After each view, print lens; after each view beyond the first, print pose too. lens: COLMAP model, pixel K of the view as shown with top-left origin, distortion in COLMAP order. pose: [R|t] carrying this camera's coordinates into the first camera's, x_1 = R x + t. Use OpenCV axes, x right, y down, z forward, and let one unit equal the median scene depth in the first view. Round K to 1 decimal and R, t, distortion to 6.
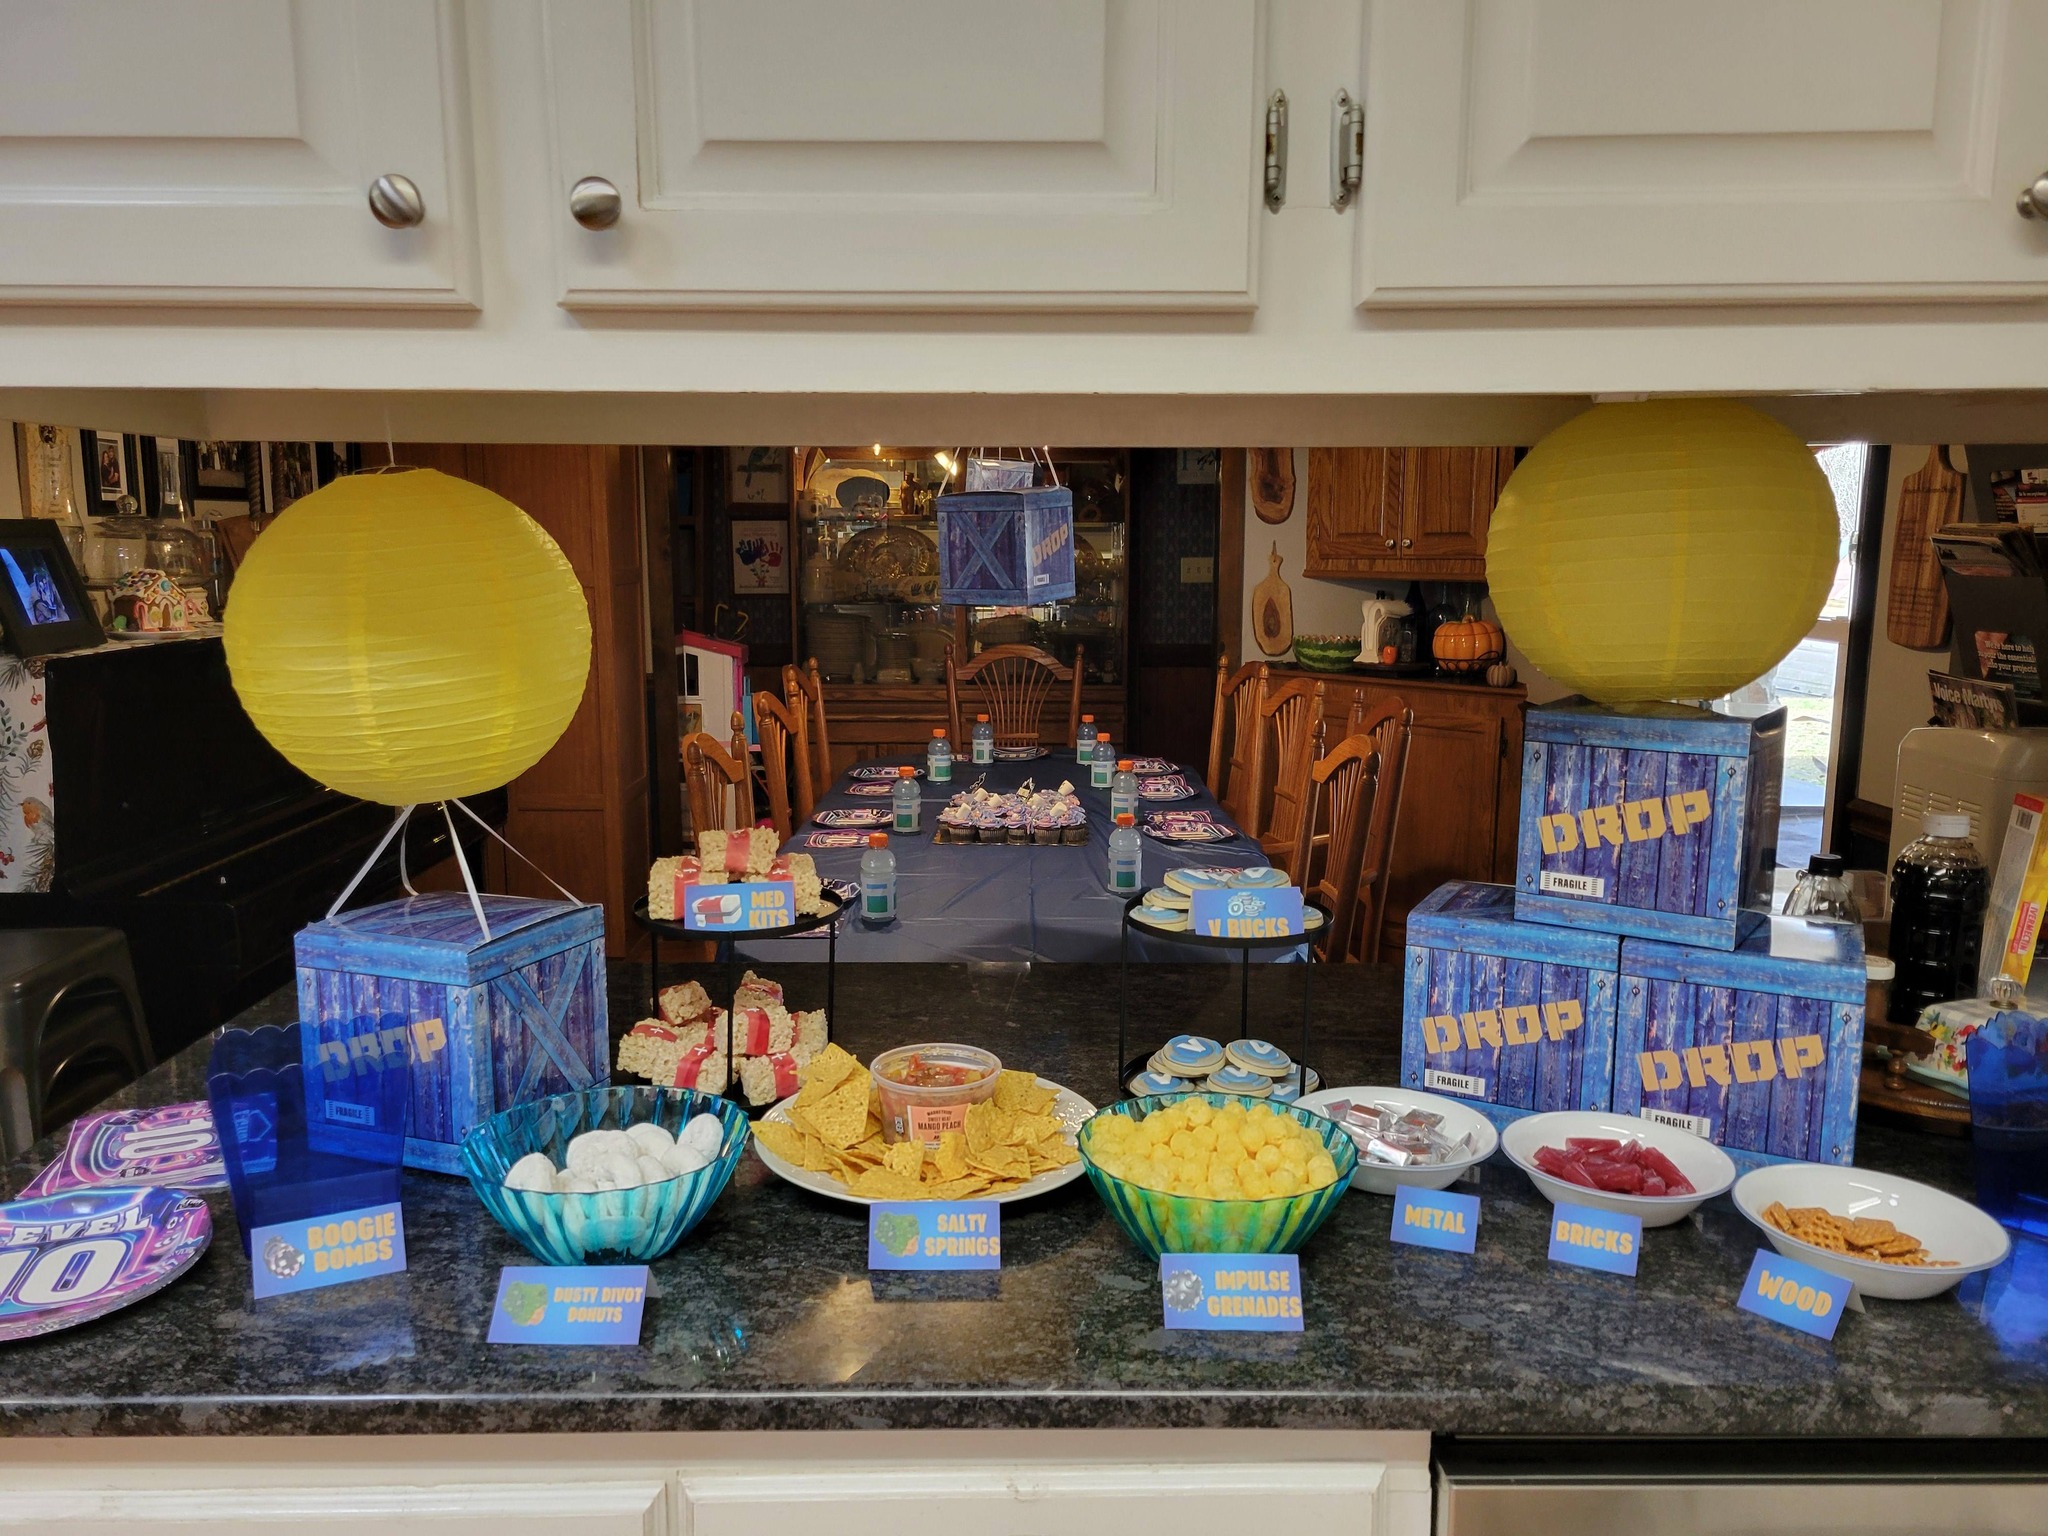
lens RADIAL K [[1545.5, 0, 1007.9], [0, 1545.5, 757.0], [0, 0, 1]] dist [0.030770, -0.004403]
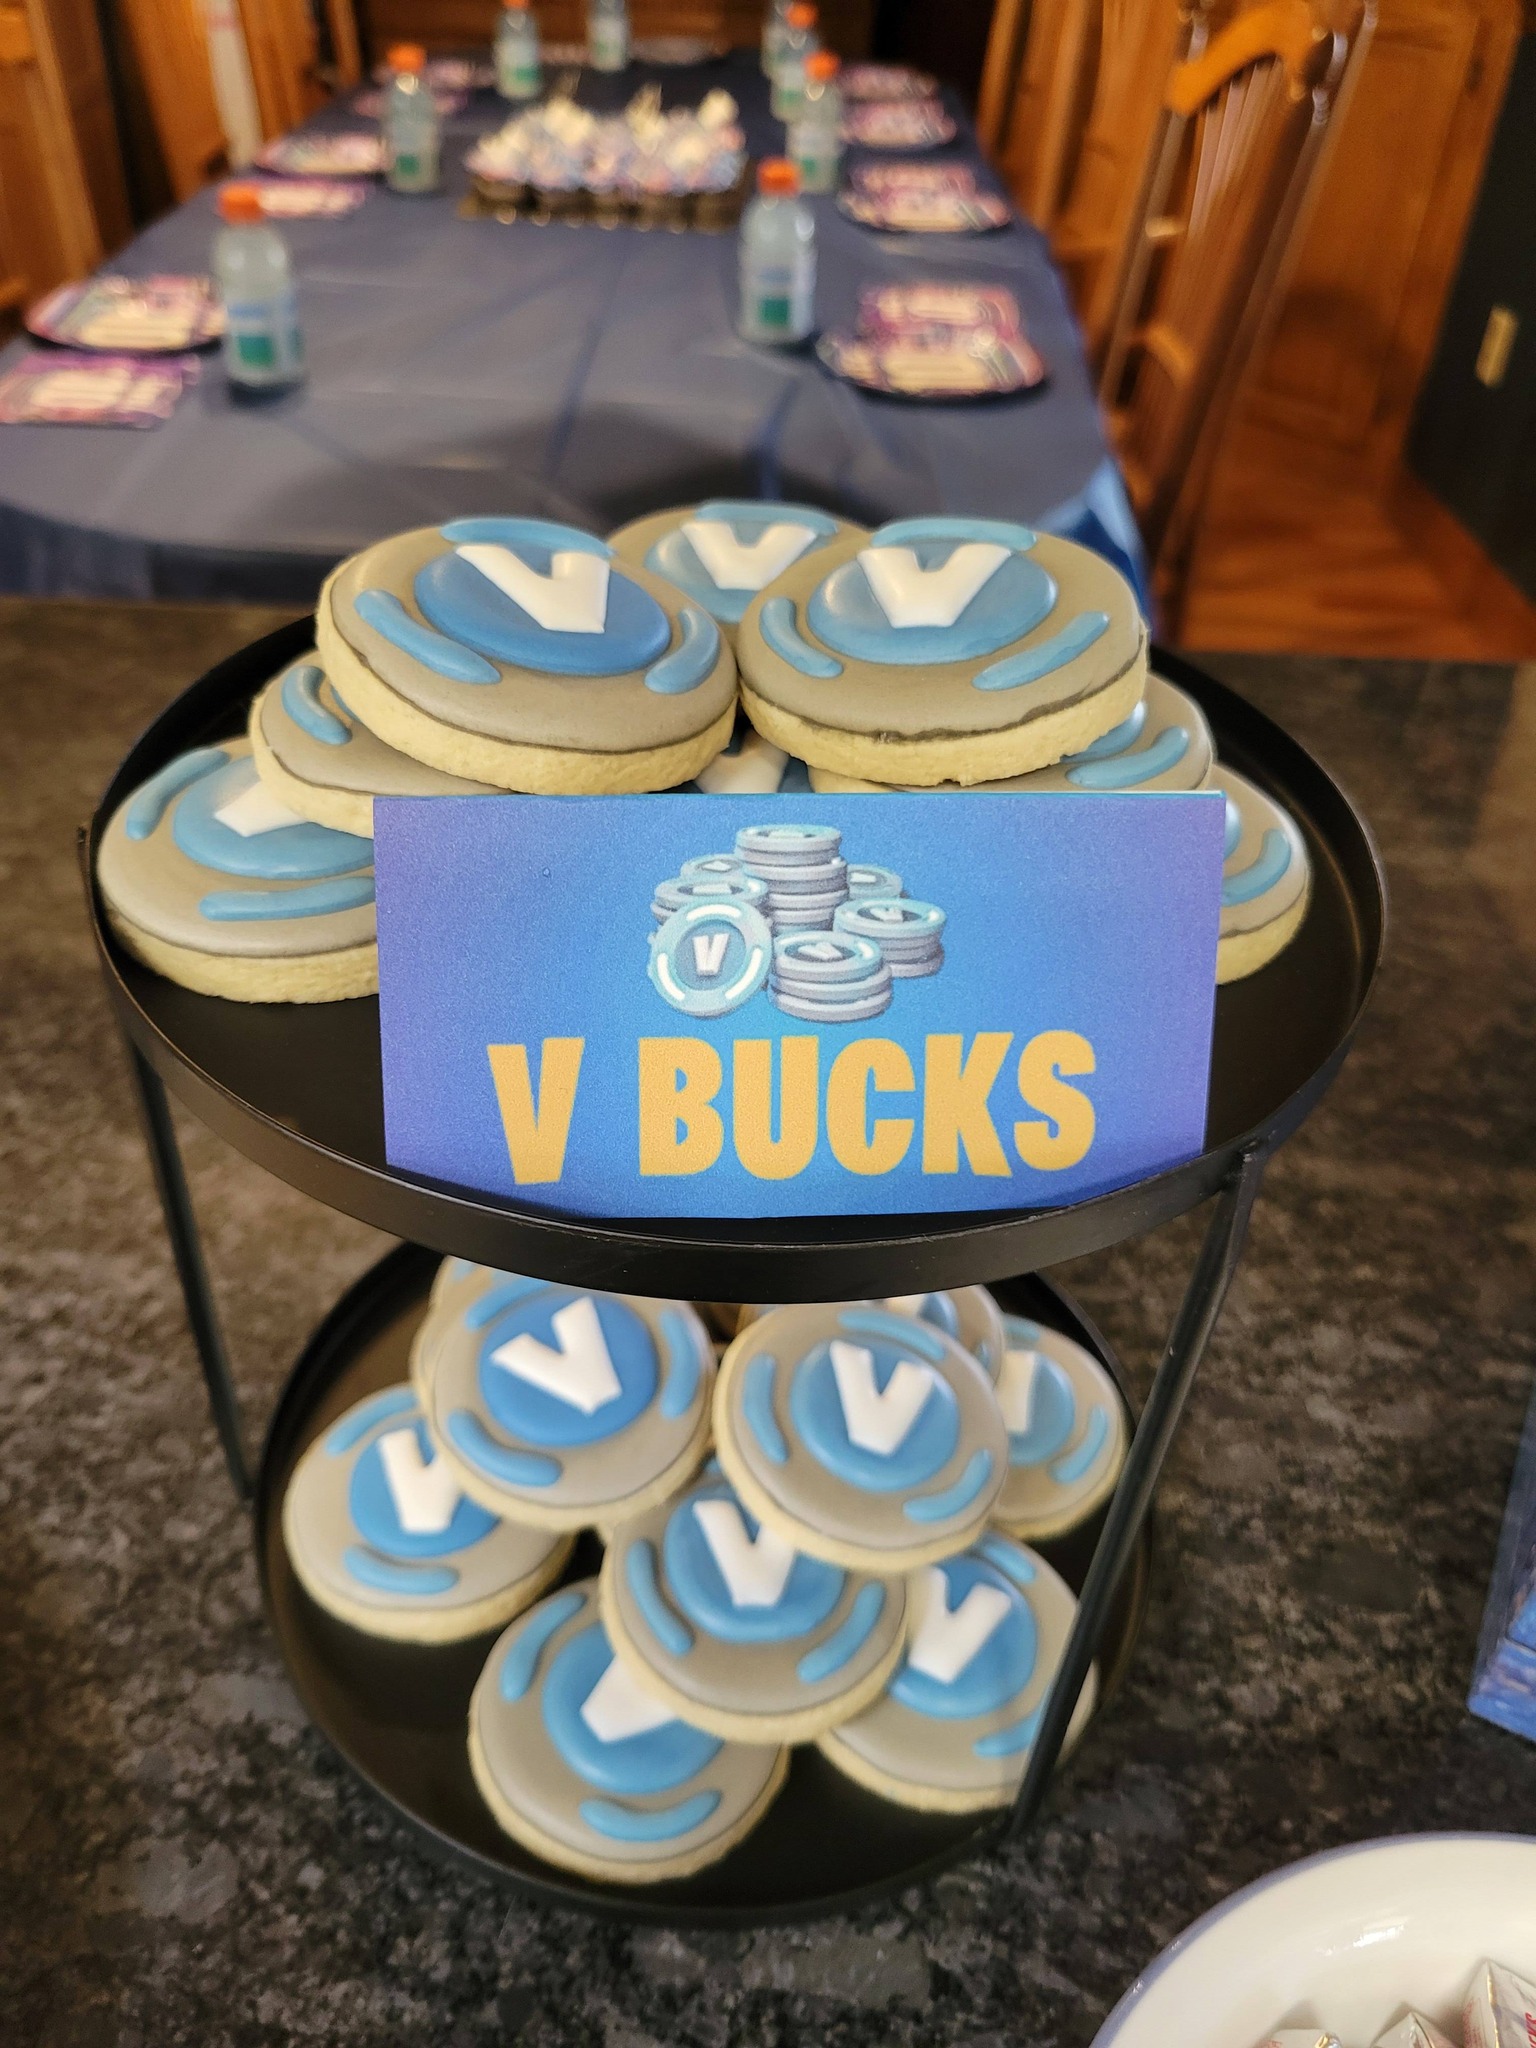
lens RADIAL K [[1619.2, 0, 768.0], [0, 1619.2, 1024.0], [0, 0, 1]] dist [0.000169, -0.002299]
pose [[0.999278, 0.033412, 0.018079, 0.151308], [-0.037978, 0.866541, 0.497660, 0.036786], [0.000961, -0.497987, 0.867184, 0.889388]]
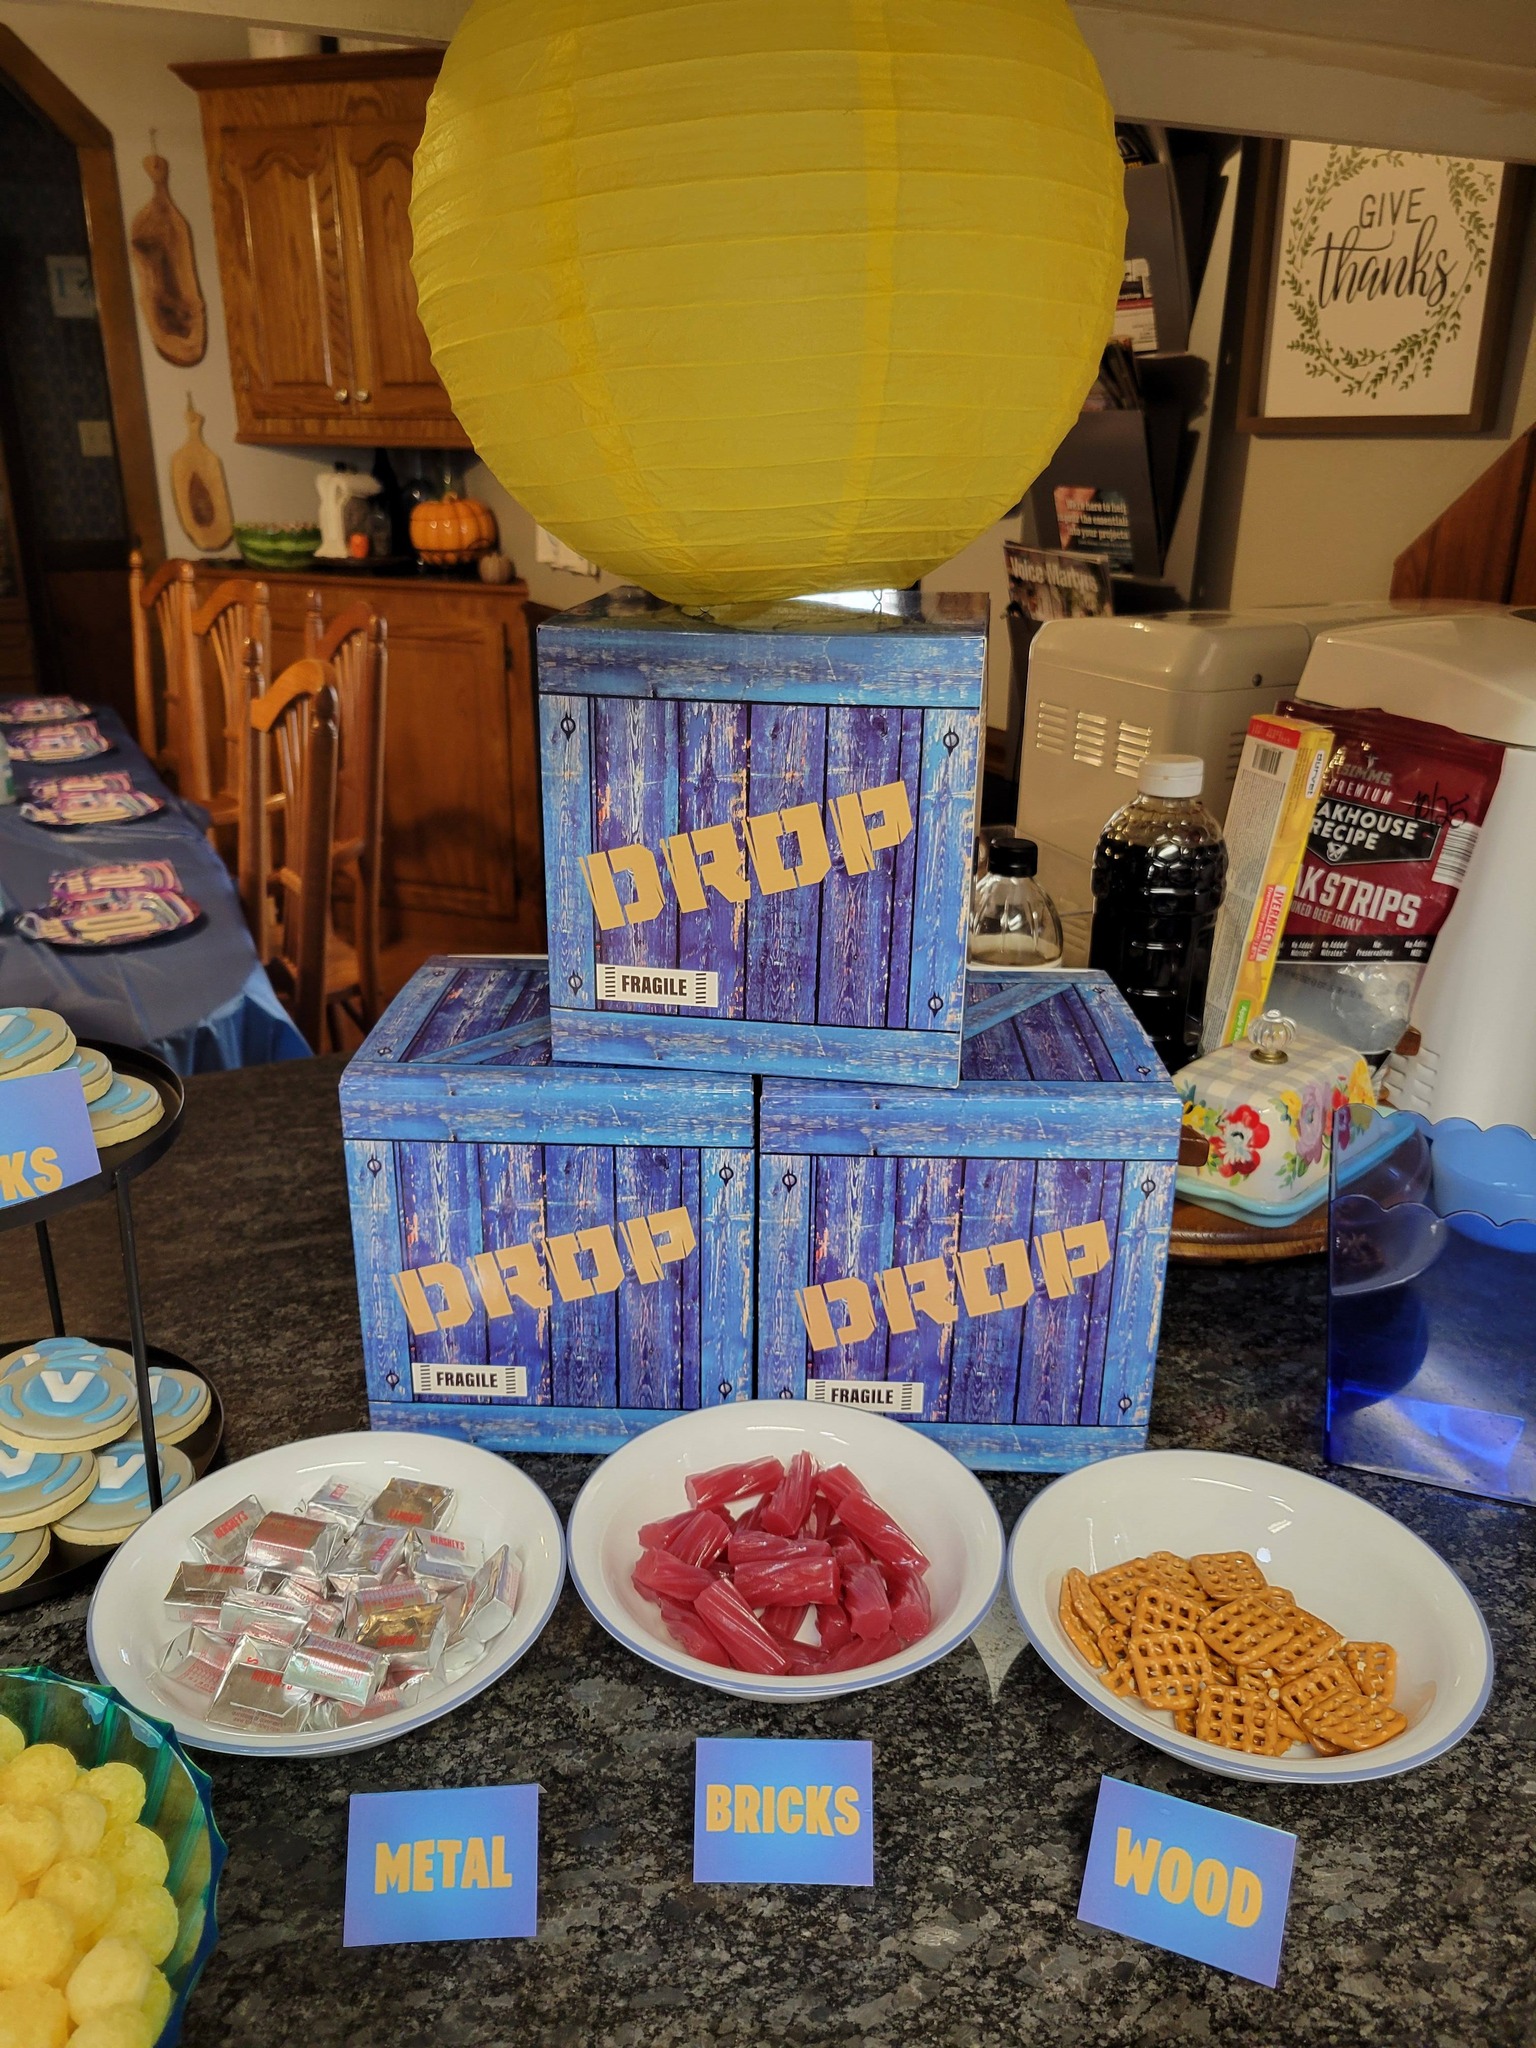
lens RADIAL K [[1545.5, 0, 768.0], [0, 1545.5, 1024.0], [0, 0, 1]] dist [0.030770, -0.004403]
pose [[0.890248, -0.157822, 0.427259, 0.179023], [0.057191, 0.969359, 0.238900, -0.021426], [-0.451871, -0.188245, 0.871995, 0.541863]]
